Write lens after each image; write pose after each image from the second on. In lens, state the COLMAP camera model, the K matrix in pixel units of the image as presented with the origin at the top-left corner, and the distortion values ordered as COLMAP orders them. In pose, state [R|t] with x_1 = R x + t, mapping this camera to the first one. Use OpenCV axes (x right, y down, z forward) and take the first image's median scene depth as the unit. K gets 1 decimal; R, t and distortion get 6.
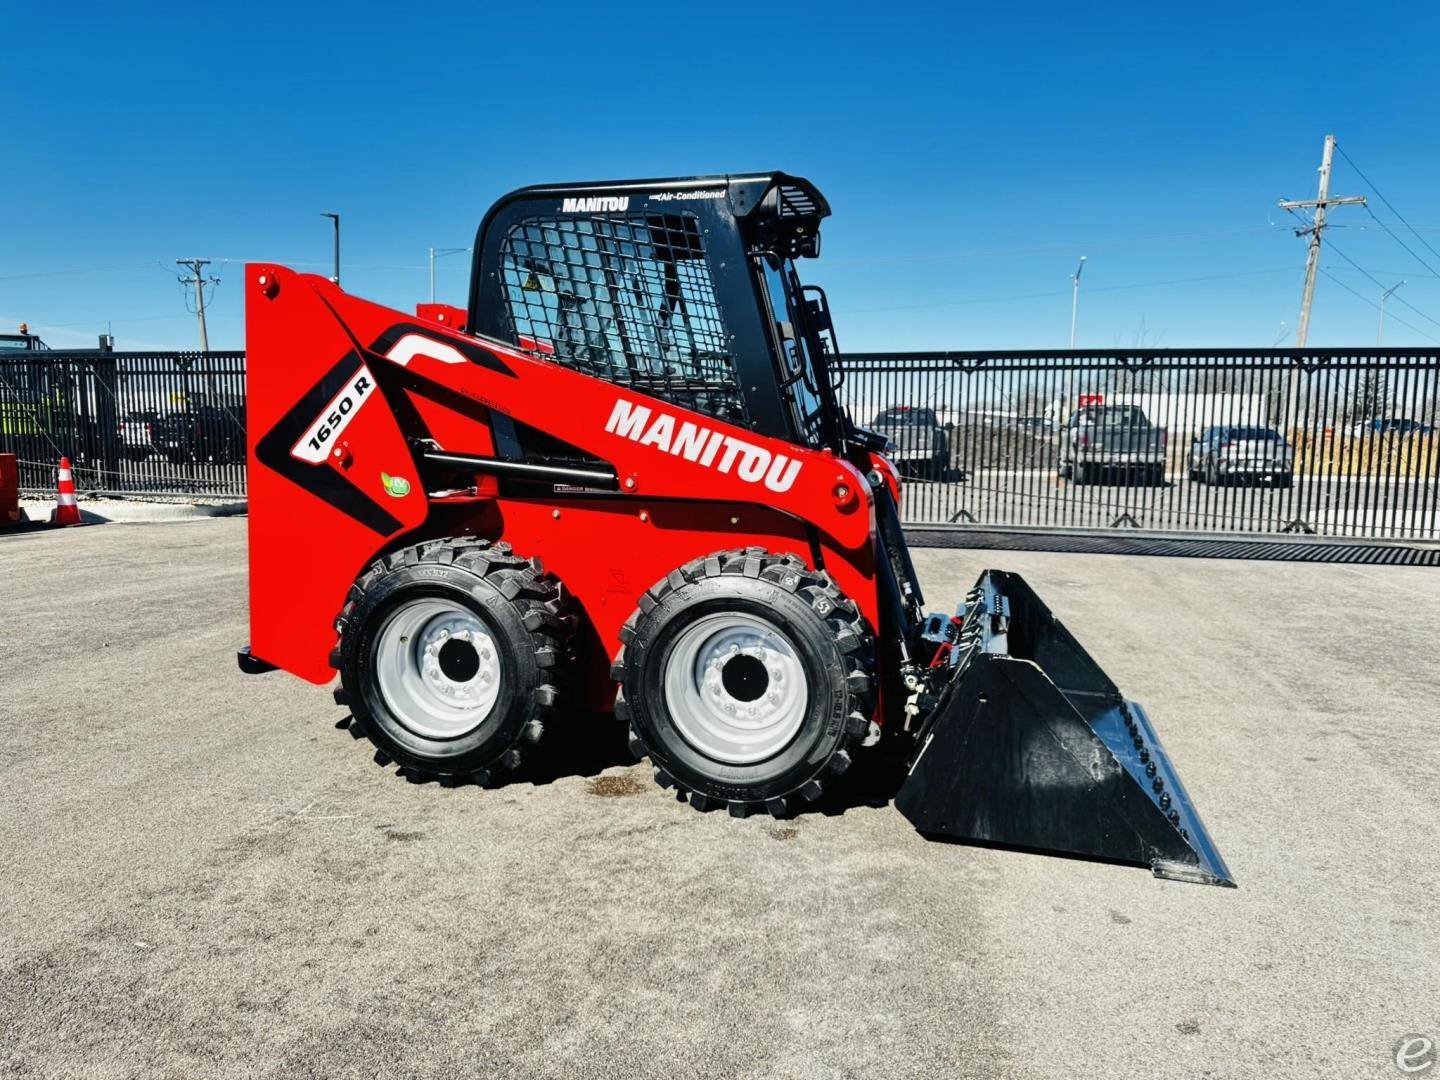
lens RADIAL K [[1046.1, 0, 729.9], [0, 1046.1, 579.6], [0, 0, 1]] dist [0.029918, -0.031530]
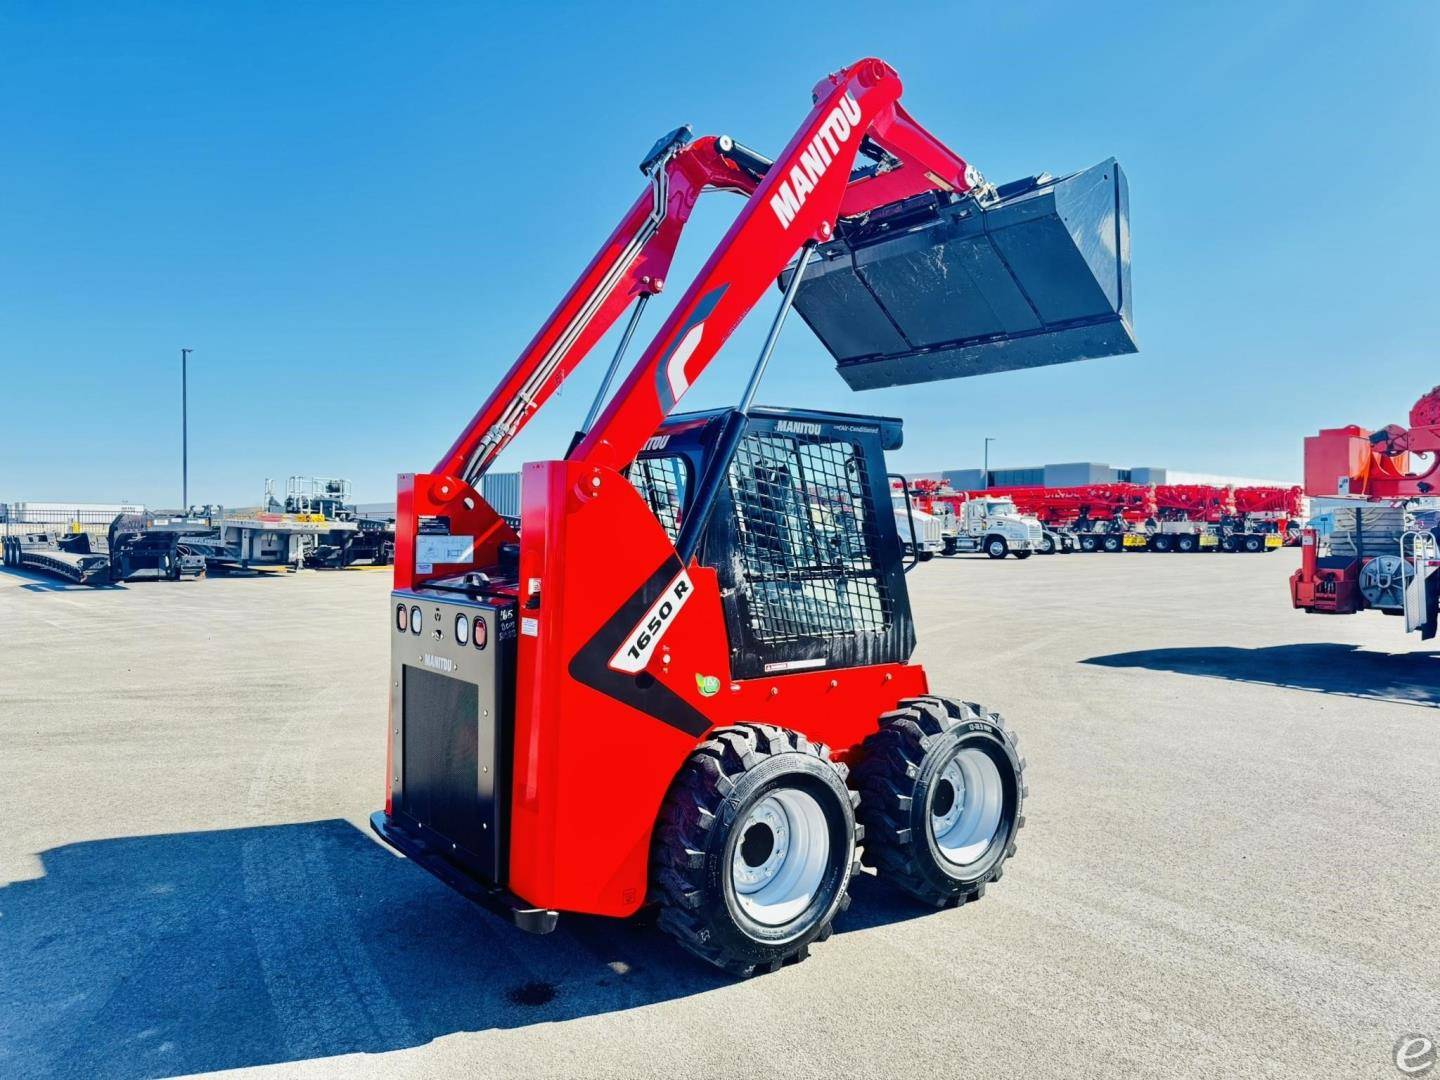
lens RADIAL K [[1046.1, 0, 737.1], [0, 1046.1, 541.8], [0, 0, 1]] dist [0.029918, -0.031530]
pose [[0.581116, -0.023821, 0.813472, -1.168073], [0.118960, 0.991321, -0.055951, -0.173833], [-0.805080, 0.129284, 0.578906, 0.392347]]
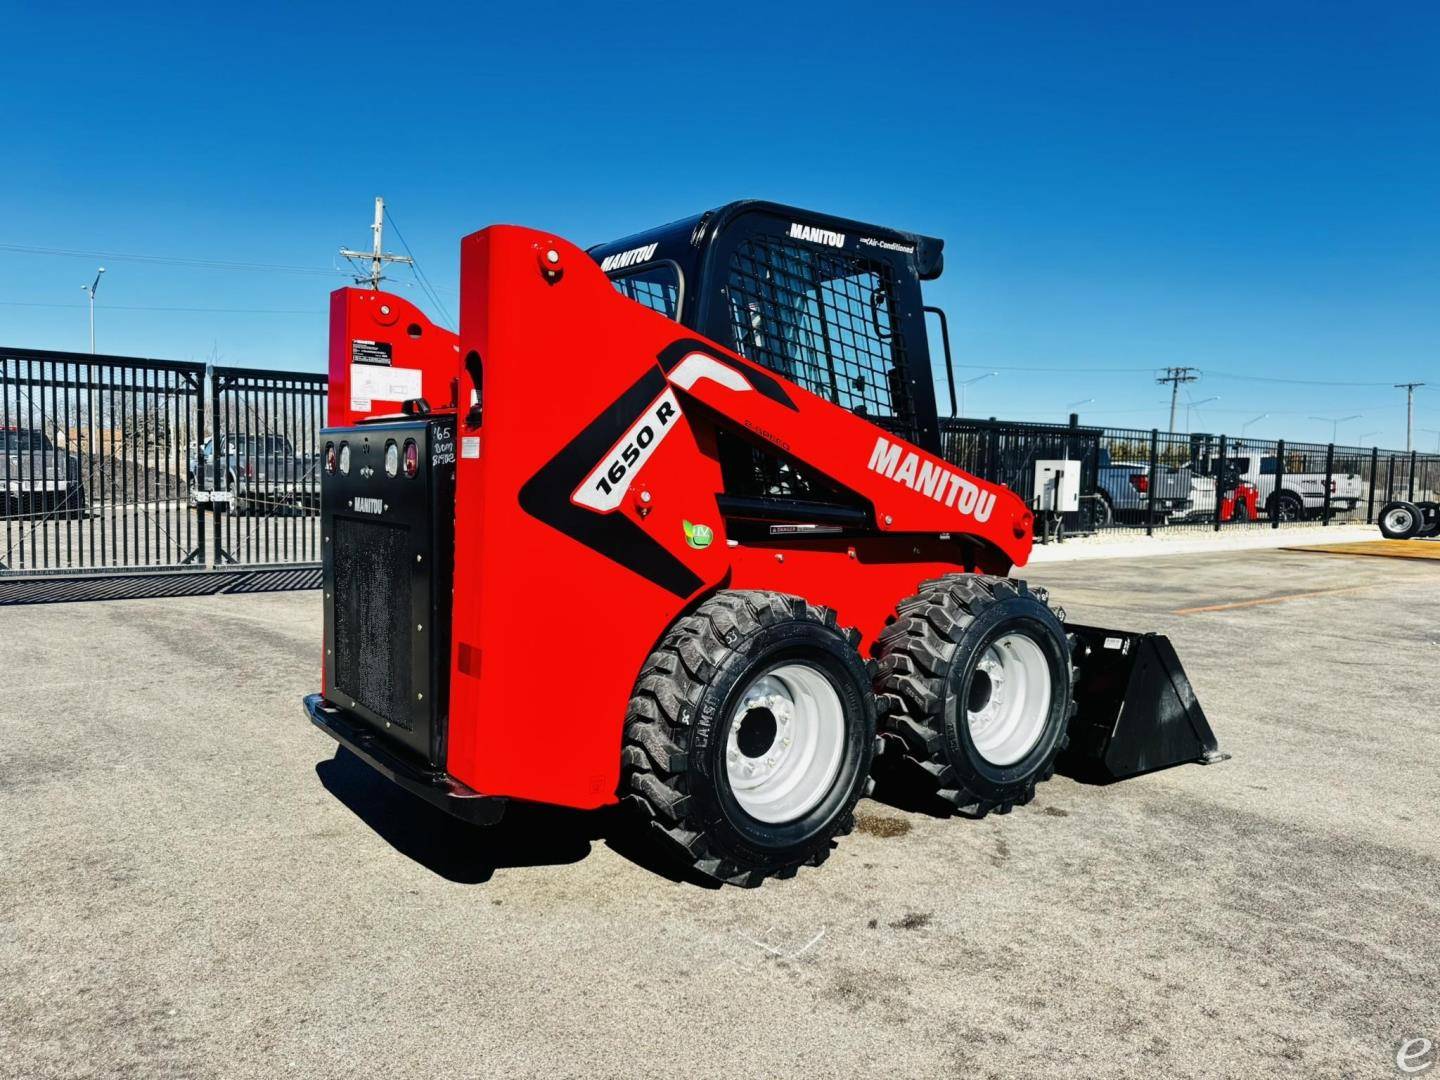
lens RADIAL K [[1046.1, 0, 720.7], [0, 1046.1, 577.4], [0, 0, 1]] dist [0.029918, -0.031530]
pose [[0.604205, -0.083094, 0.792485, -0.997452], [0.106028, 0.994088, 0.023395, -0.077824], [-0.789743, 0.069890, 0.609443, 0.514313]]
